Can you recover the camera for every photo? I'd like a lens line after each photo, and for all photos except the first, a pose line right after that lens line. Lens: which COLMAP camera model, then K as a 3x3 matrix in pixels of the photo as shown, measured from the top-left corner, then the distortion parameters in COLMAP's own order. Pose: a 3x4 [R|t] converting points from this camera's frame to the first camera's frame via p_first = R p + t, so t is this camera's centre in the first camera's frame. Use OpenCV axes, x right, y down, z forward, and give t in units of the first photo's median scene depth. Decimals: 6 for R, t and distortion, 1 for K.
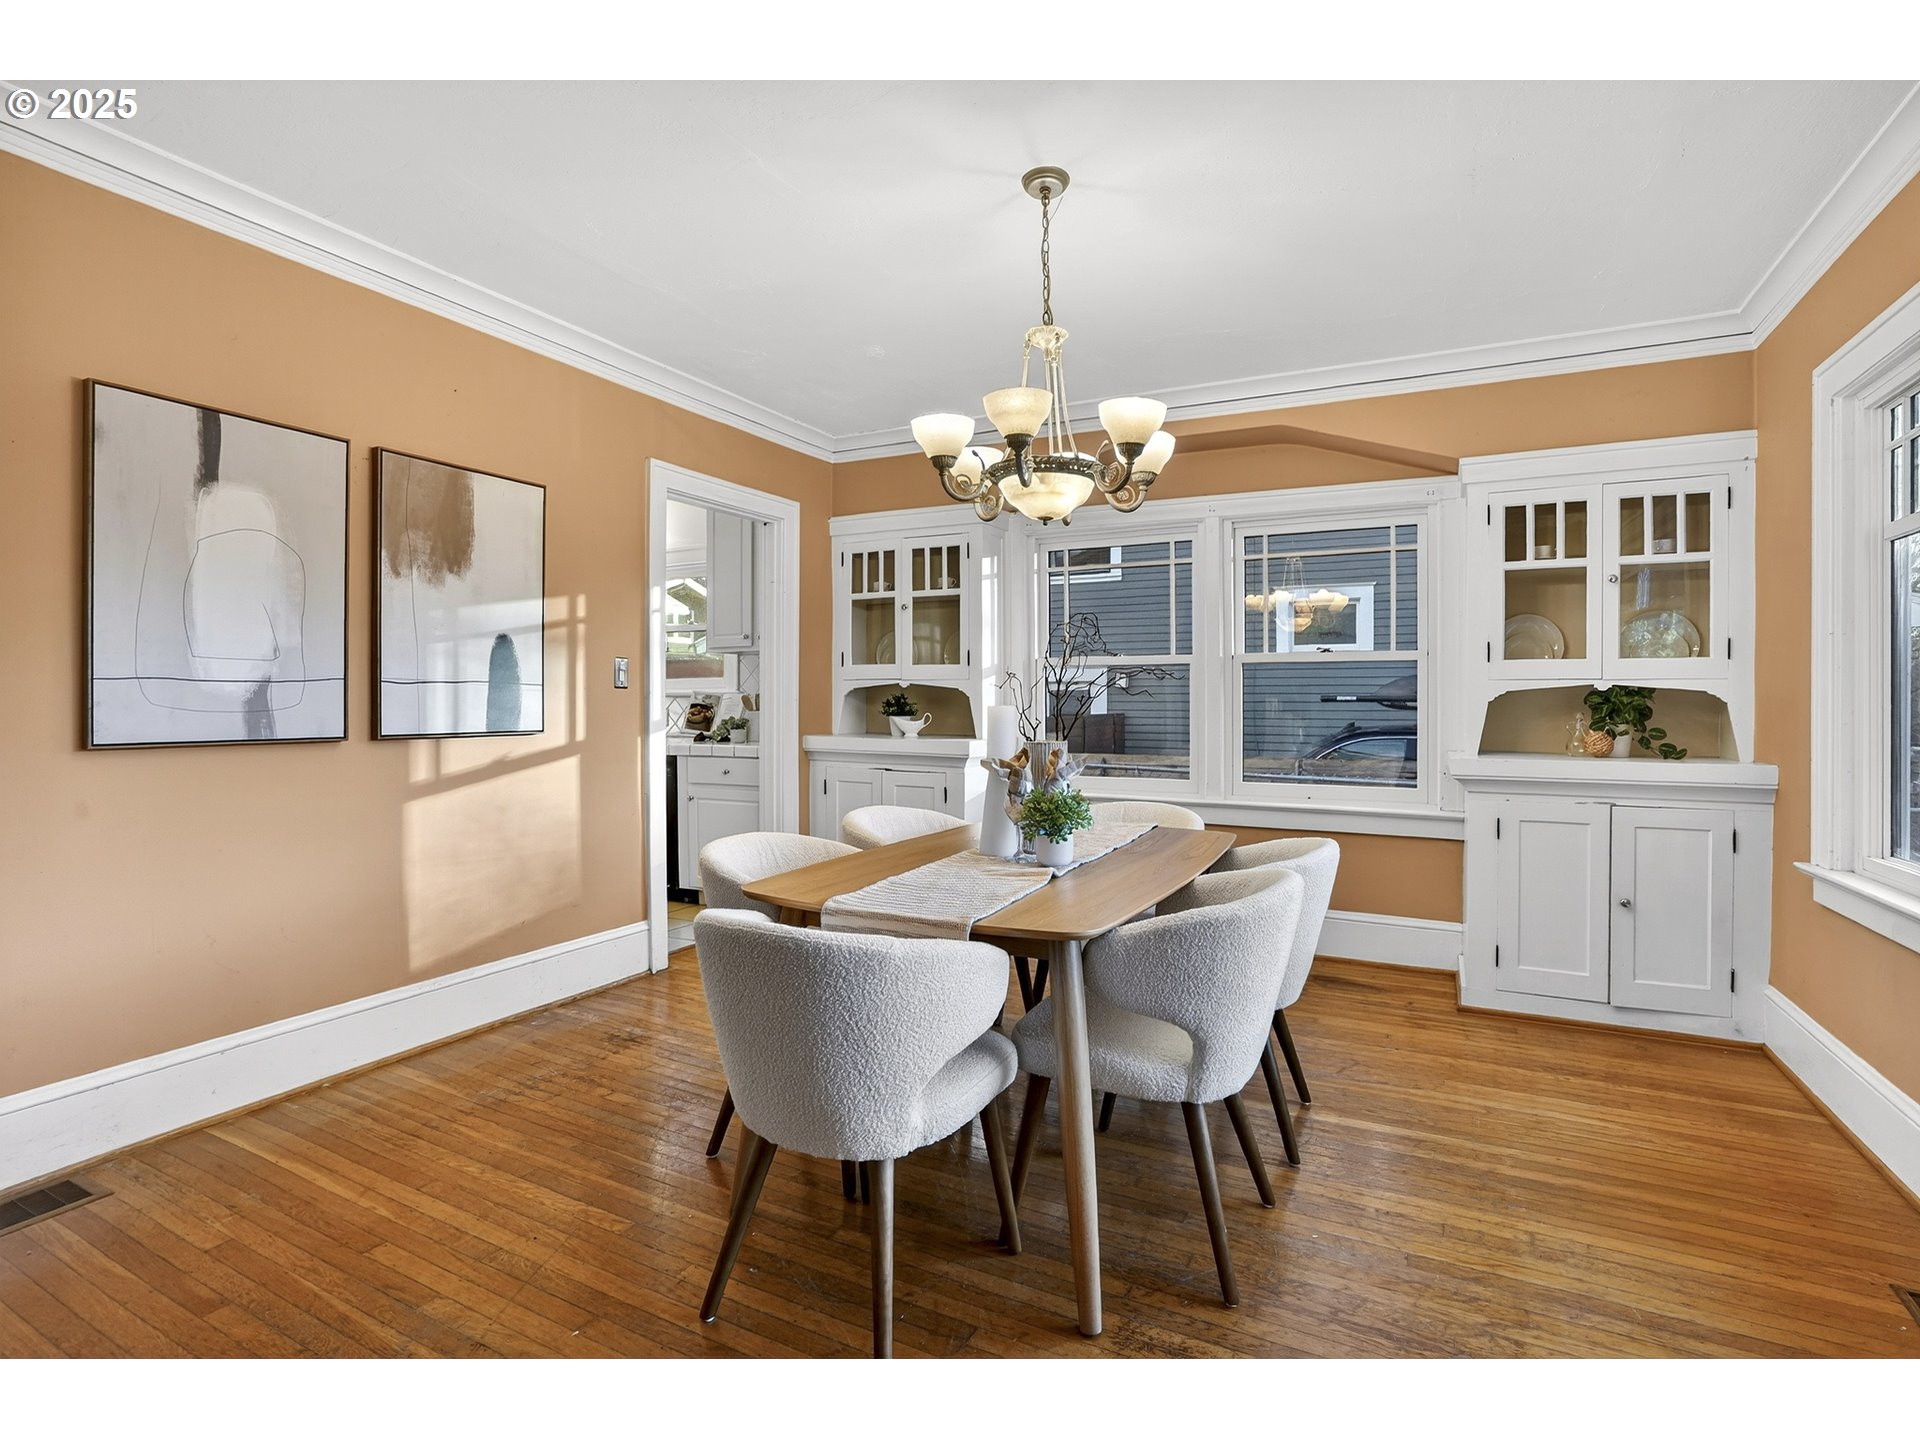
lens RADIAL K [[912.3, 0, 962.3], [0, 912.3, 720.3], [0, 0, 1]] dist [-0.060558, 0.028055]
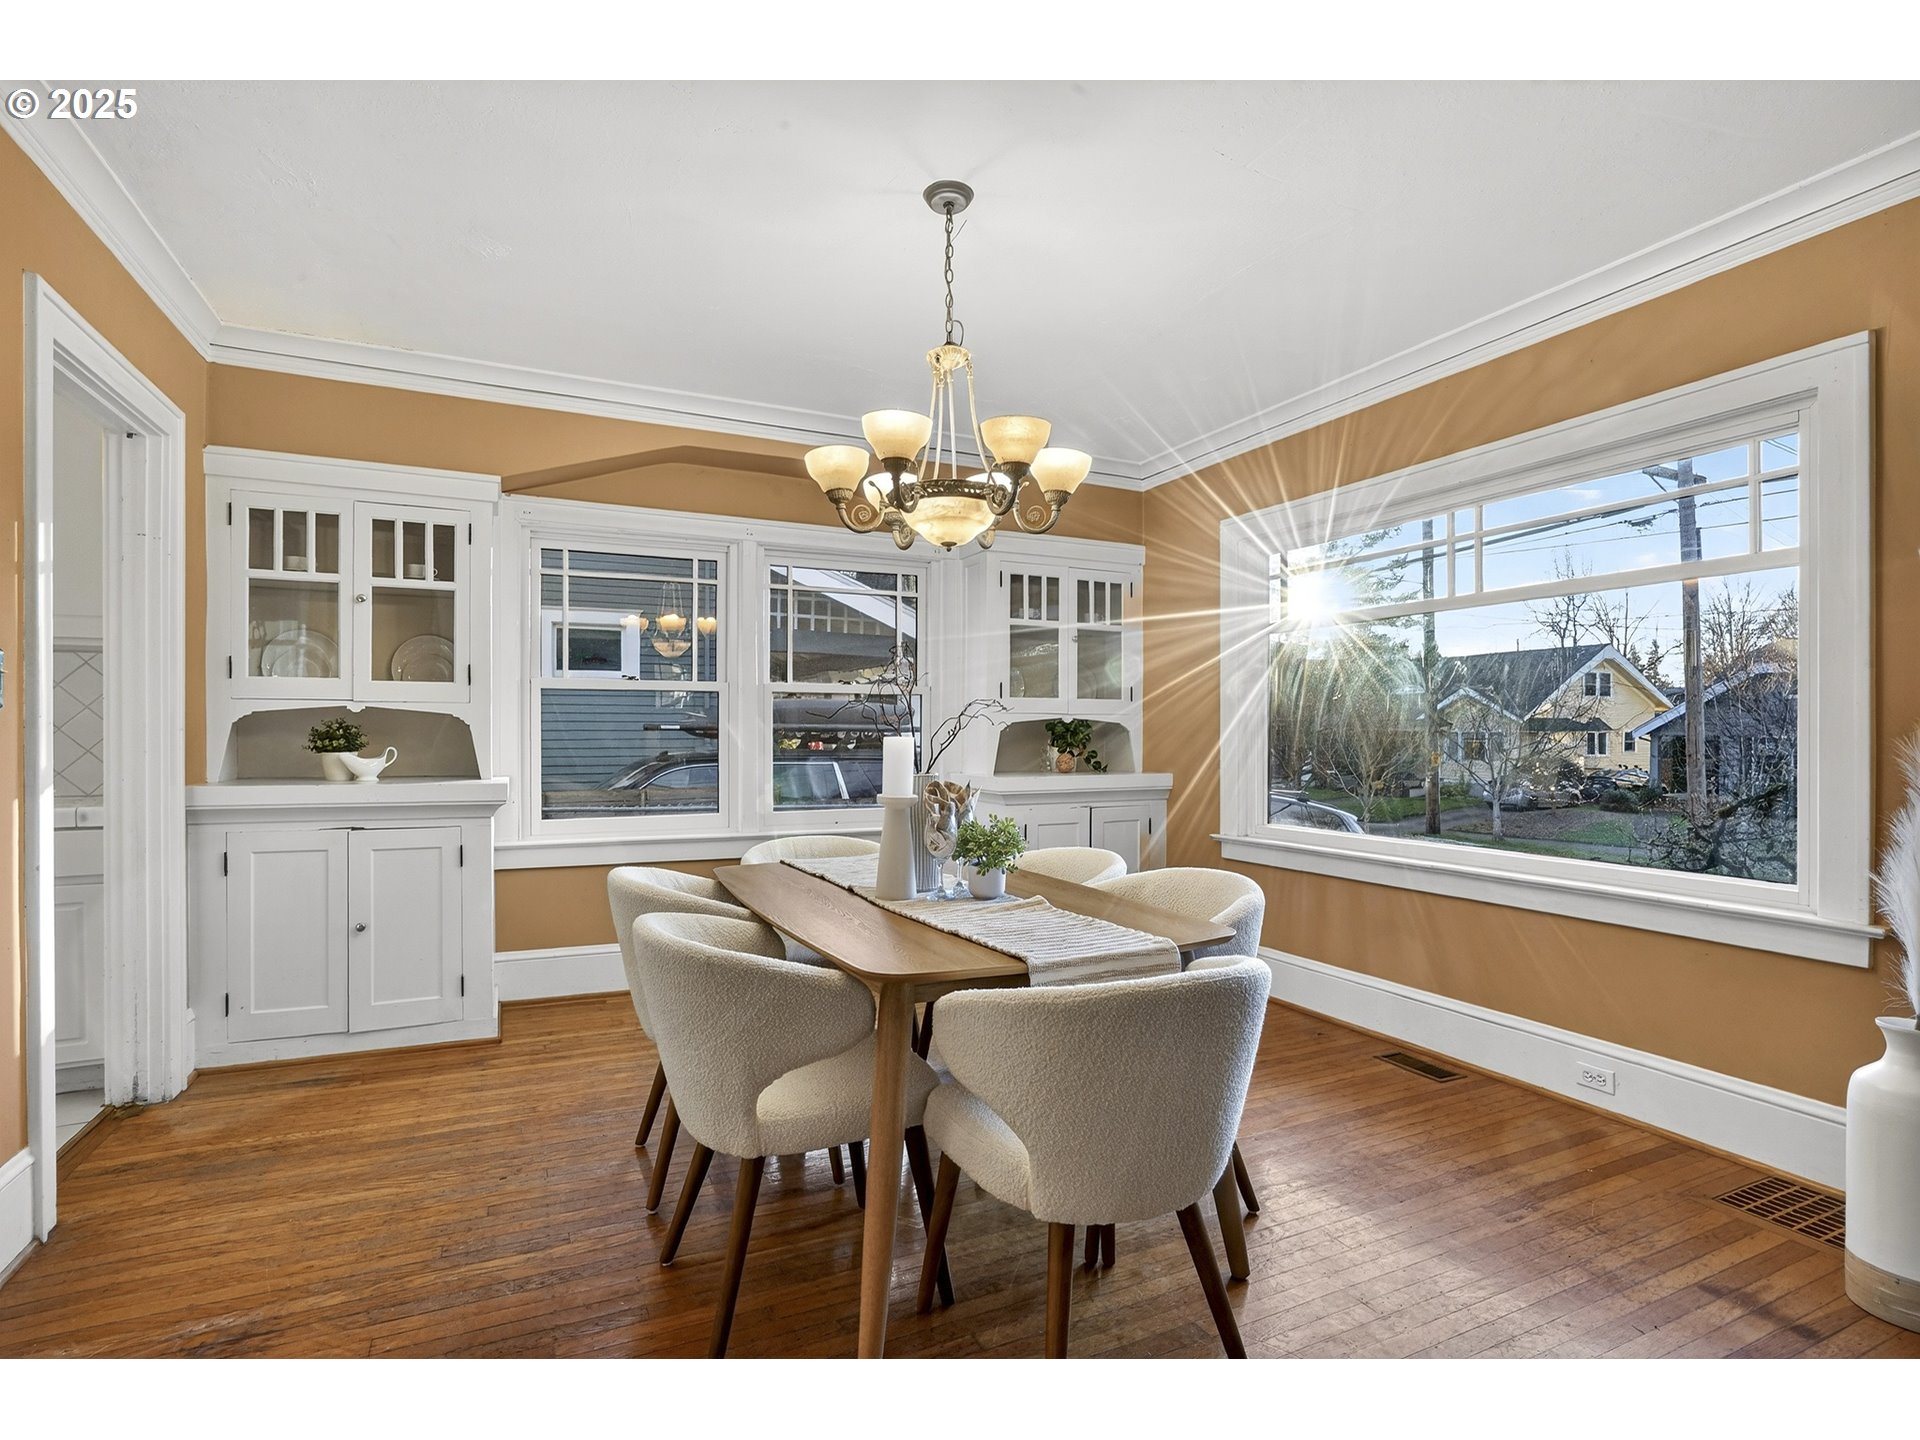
lens RADIAL K [[954.8, 0, 958.0], [0, 954.8, 728.5], [0, 0, 1]] dist [0.000540, 0.015494]
pose [[0.625822, 0.000966, 0.779965, -0.365365], [0.016249, 0.999766, -0.014276, -0.005020], [-0.779796, 0.021608, 0.625660, 0.174077]]
